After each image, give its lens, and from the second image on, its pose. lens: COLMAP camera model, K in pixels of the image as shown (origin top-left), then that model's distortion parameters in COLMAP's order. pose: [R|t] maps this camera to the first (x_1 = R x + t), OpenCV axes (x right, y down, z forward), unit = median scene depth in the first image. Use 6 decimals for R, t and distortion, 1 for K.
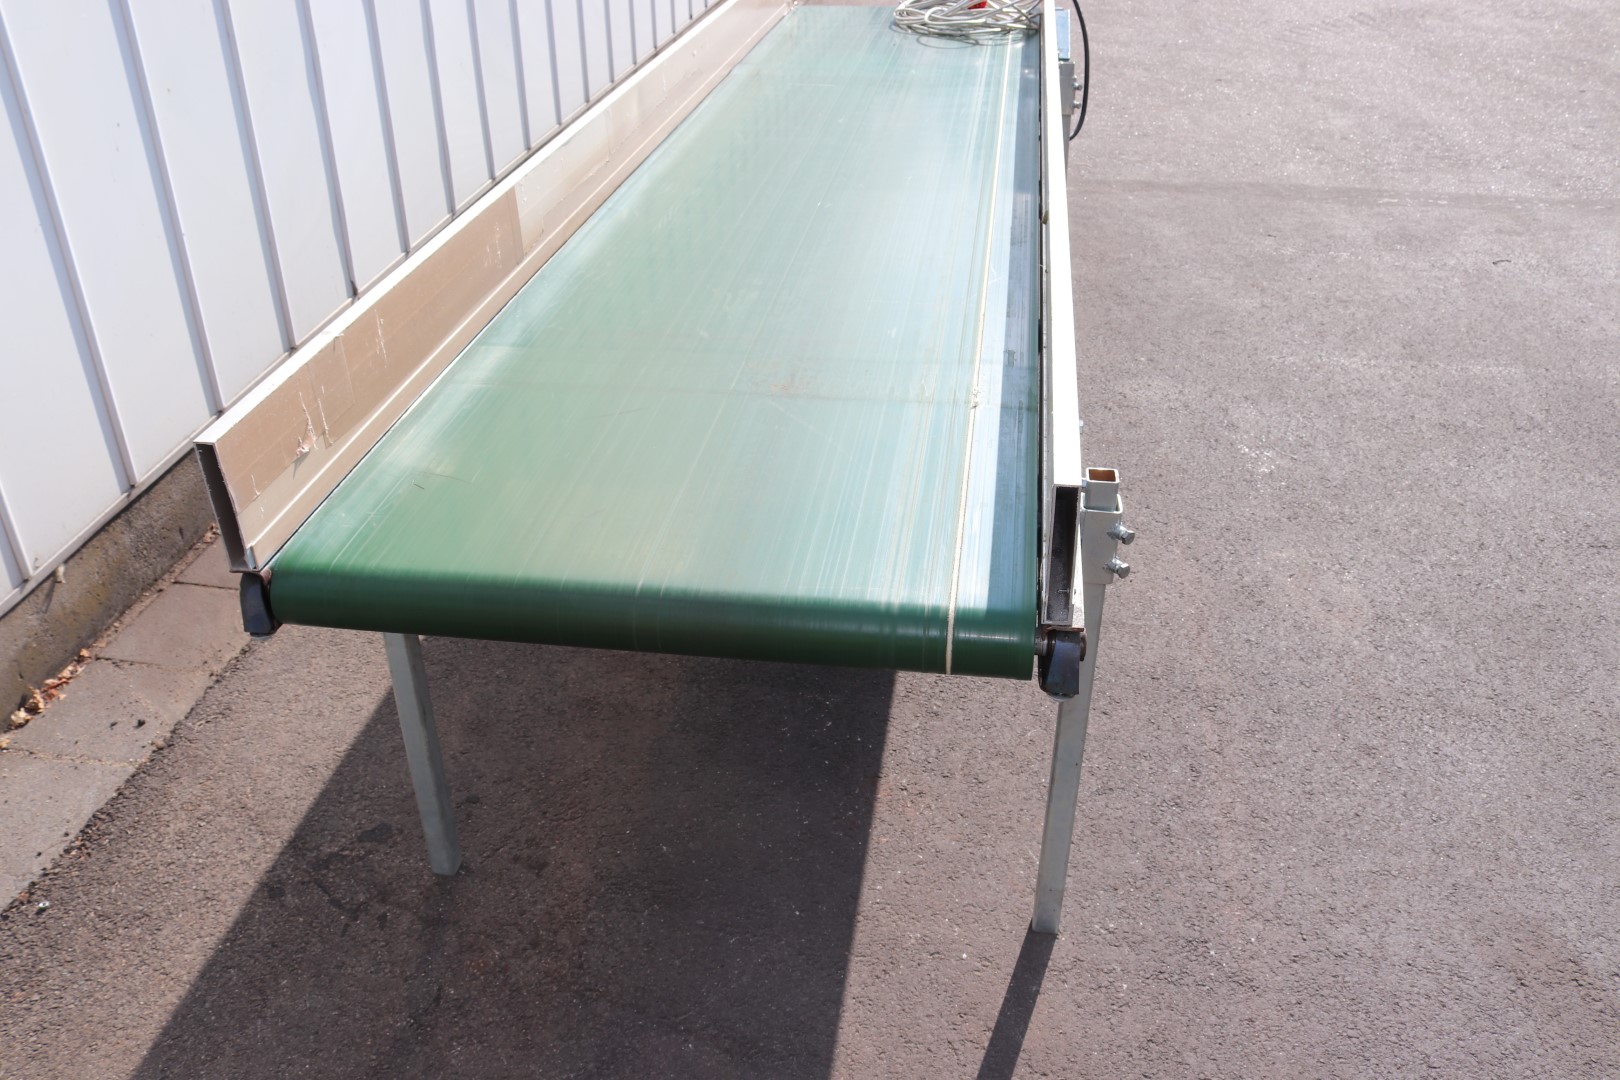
lens RADIAL K [[1364.1, 0, 810.0], [0, 1364.1, 540.0], [0, 0, 1]] dist [-0.157200, 0.121575]
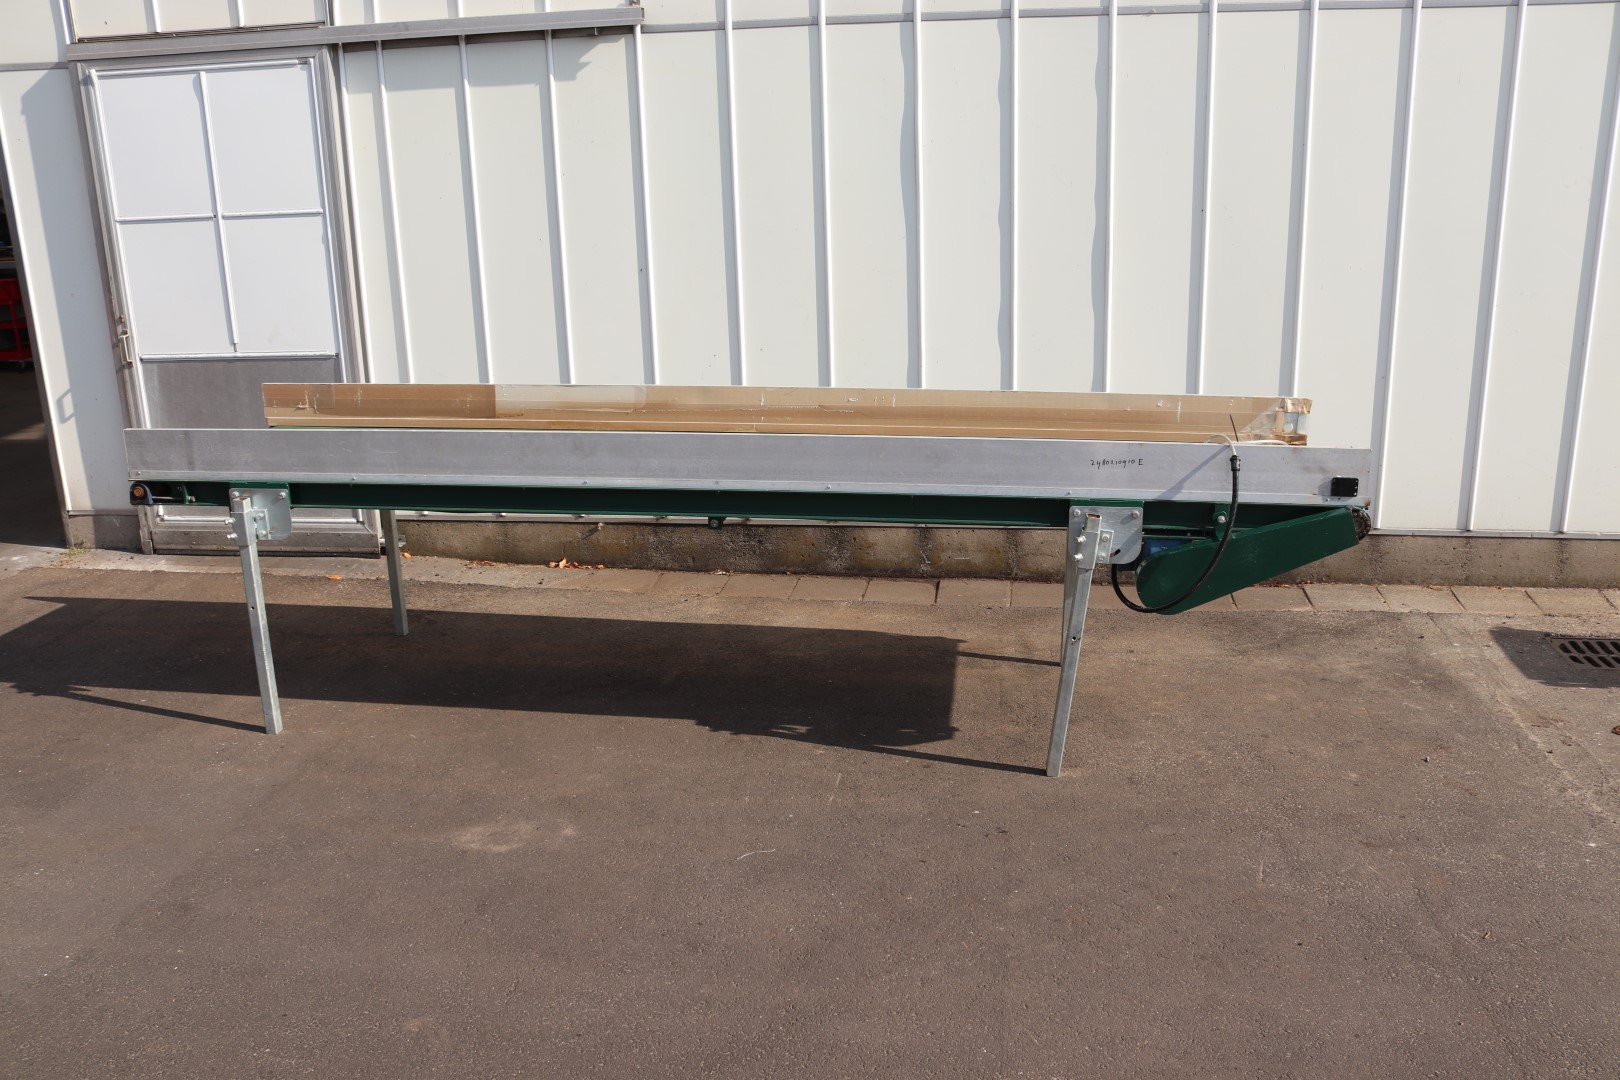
lens RADIAL K [[1332.1, 0, 811.2], [0, 1332.1, 530.6], [0, 0, 1]] dist [-0.162320, 0.116827]
pose [[0.006326, 0.275550, -0.961266, 1.560798], [-0.496595, 0.835239, 0.236156, -0.665553], [0.867959, 0.475866, 0.142121, 0.995226]]
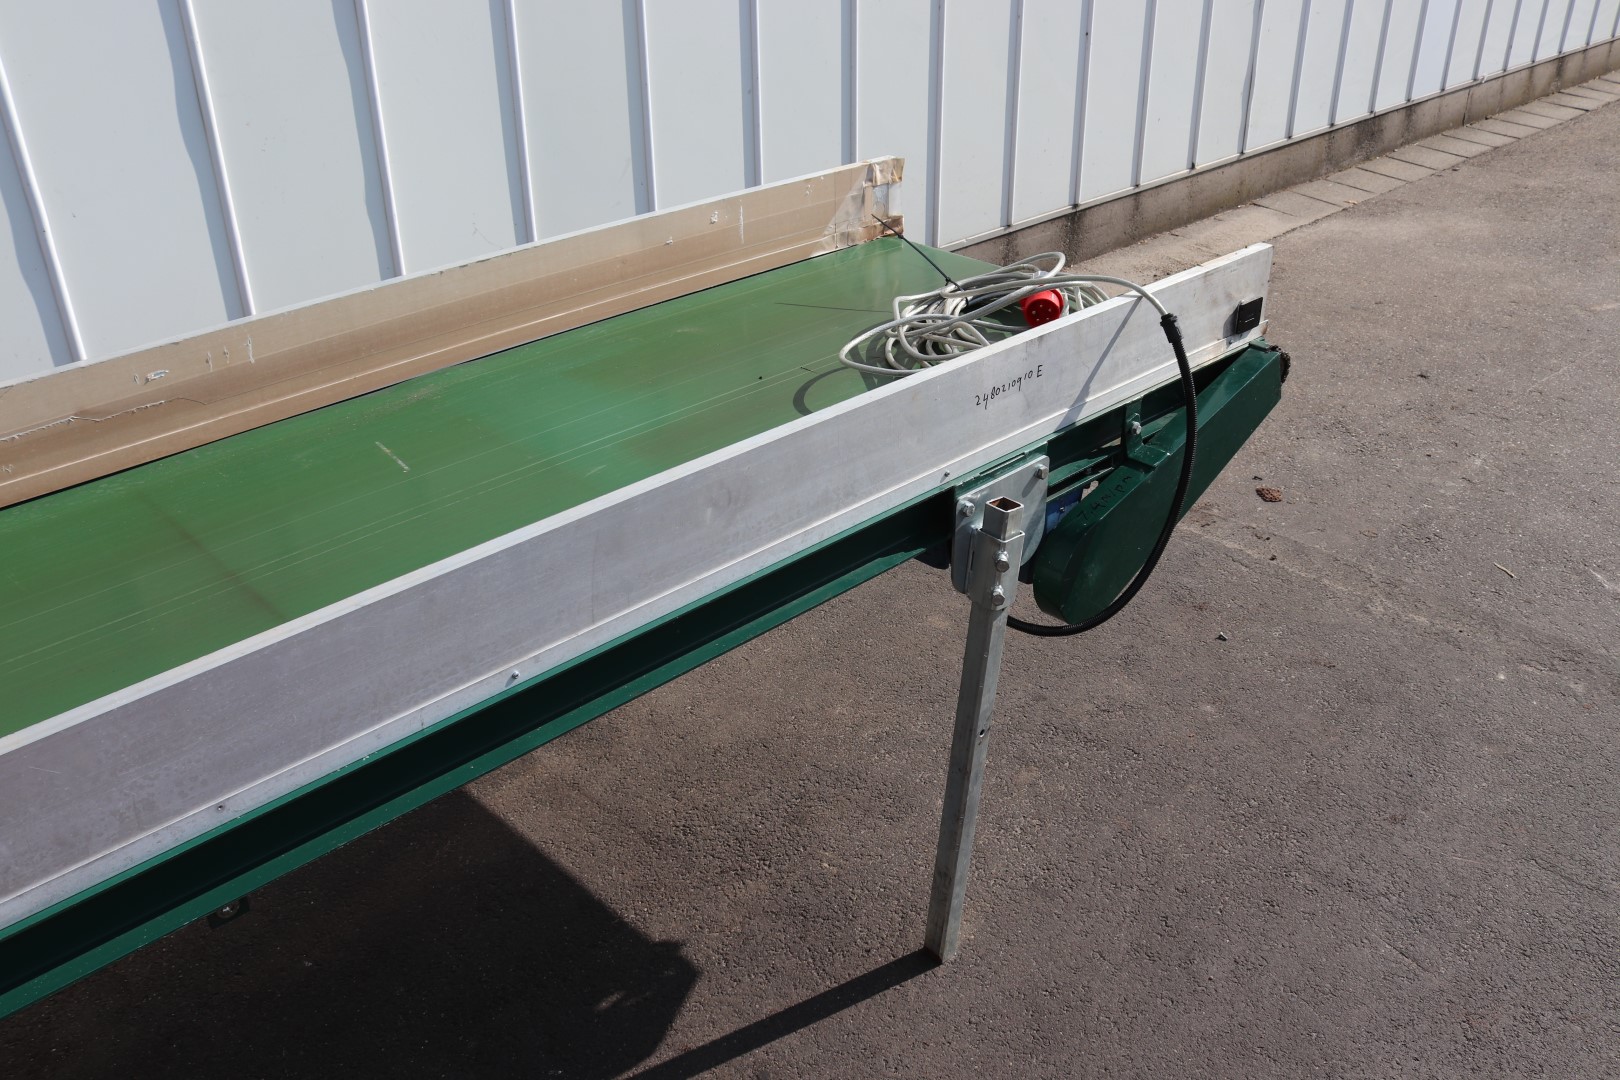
lens RADIAL K [[1402.1, 0, 810.0], [0, 1402.1, 540.0], [0, 0, 1]] dist [-0.158129, 0.137523]
pose [[0.791560, 0.298308, -0.533335, 0.575149], [-0.308959, 0.948354, 0.071890, -0.507569], [0.527236, 0.107873, 0.842844, 0.790738]]
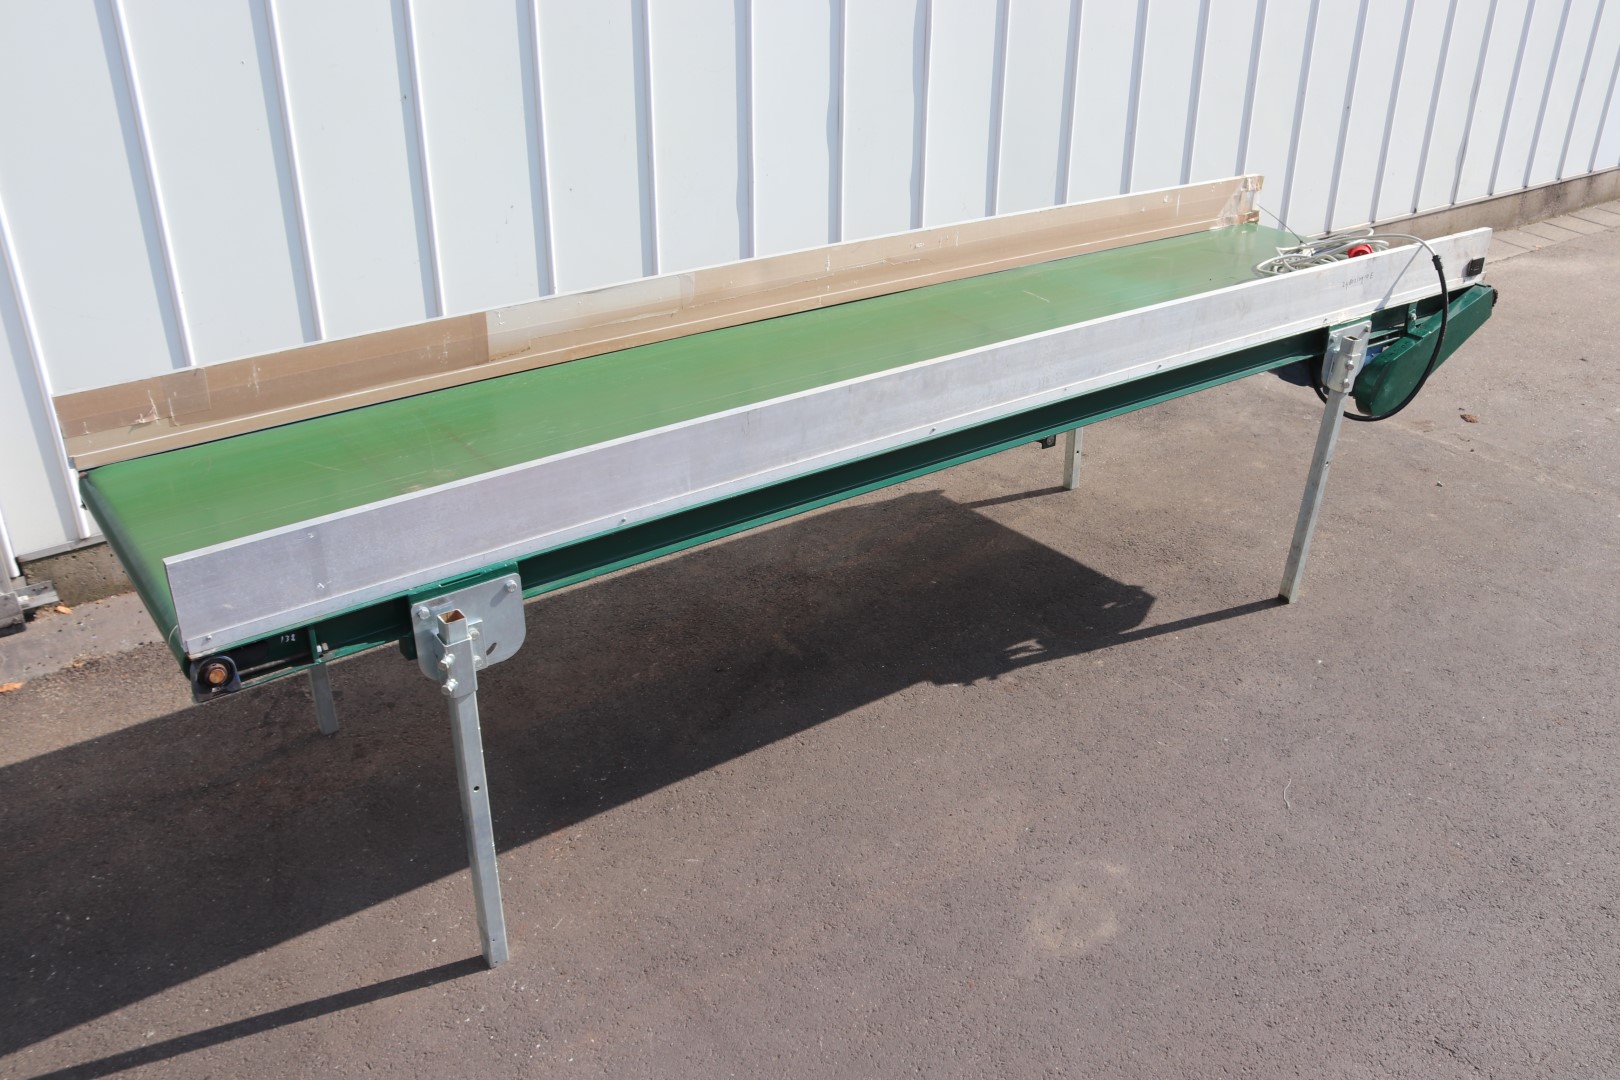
lens RADIAL K [[1395.9, 0, 810.0], [0, 1395.9, 540.0], [0, 0, 1]] dist [-0.154077, 0.131758]
pose [[0.705923, 0.336434, -0.623285, 0.807992], [-0.374794, 0.924123, 0.074334, -0.216856], [0.601001, 0.181130, 0.778454, 0.080905]]
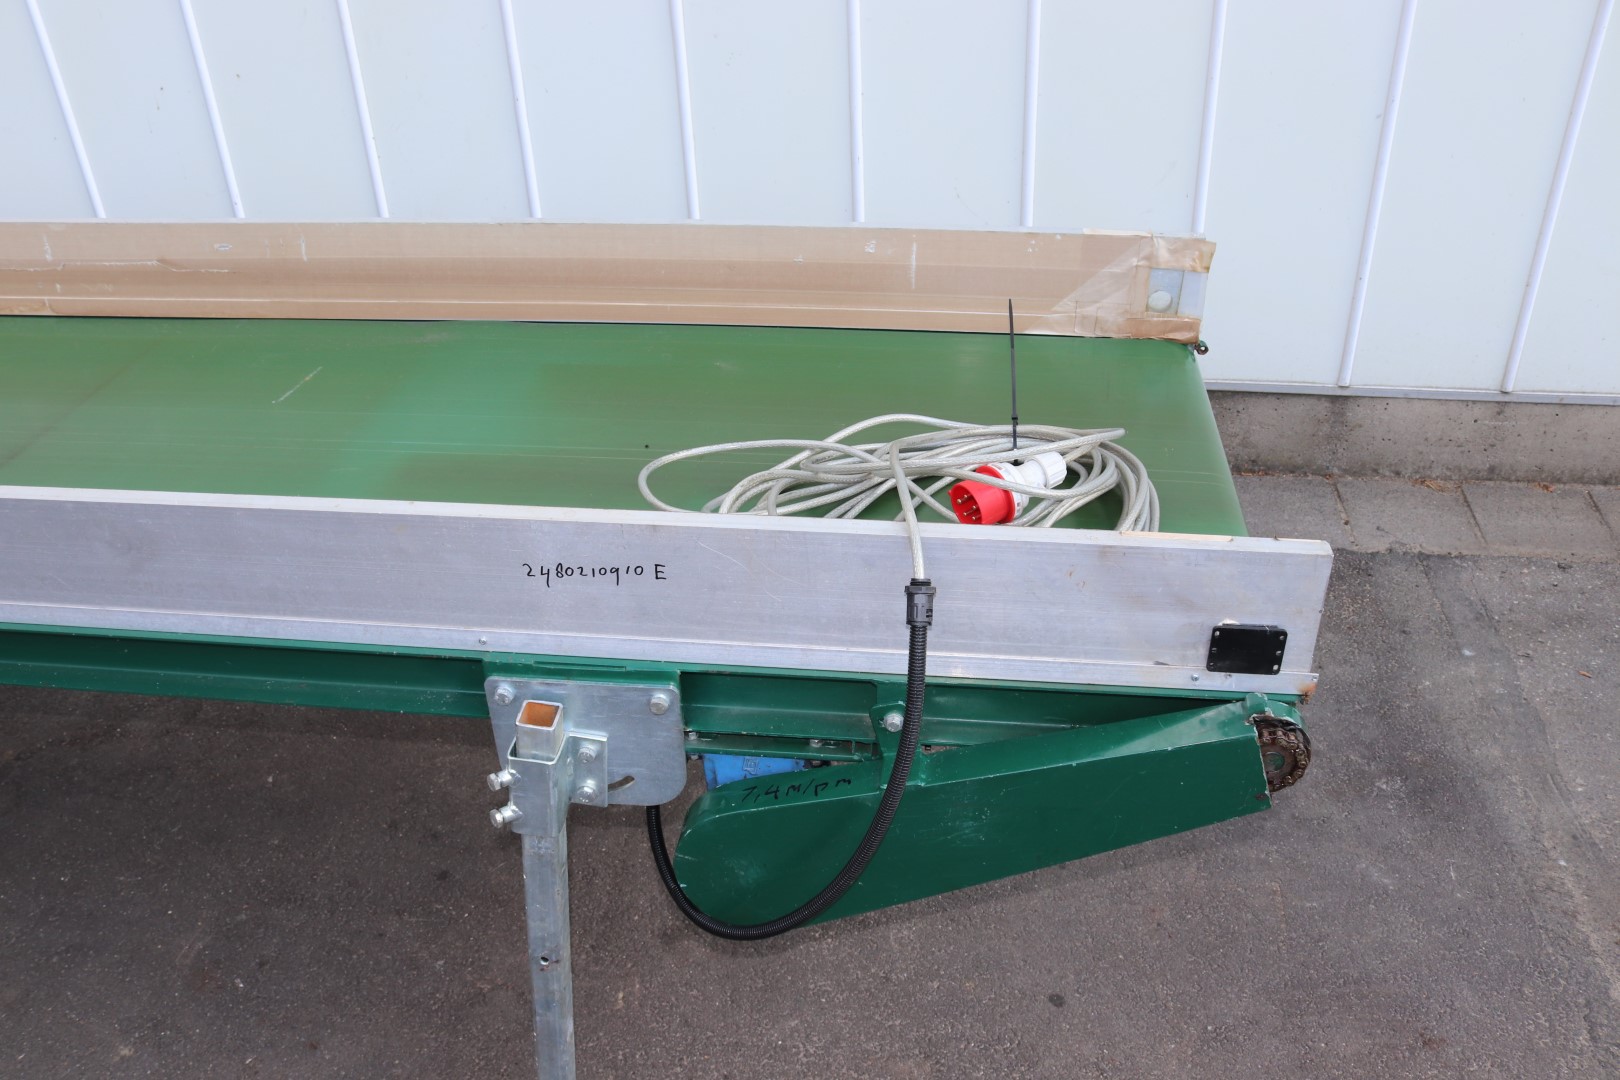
lens RADIAL K [[1364.1, 0, 810.0], [0, 1364.1, 540.0], [0, 0, 1]] dist [-0.157200, 0.121575]
pose [[0.047668, 0.537347, -0.842013, 0.663617], [-0.489475, 0.747388, 0.449250, -0.823371], [0.870714, 0.390729, 0.298644, 1.338731]]
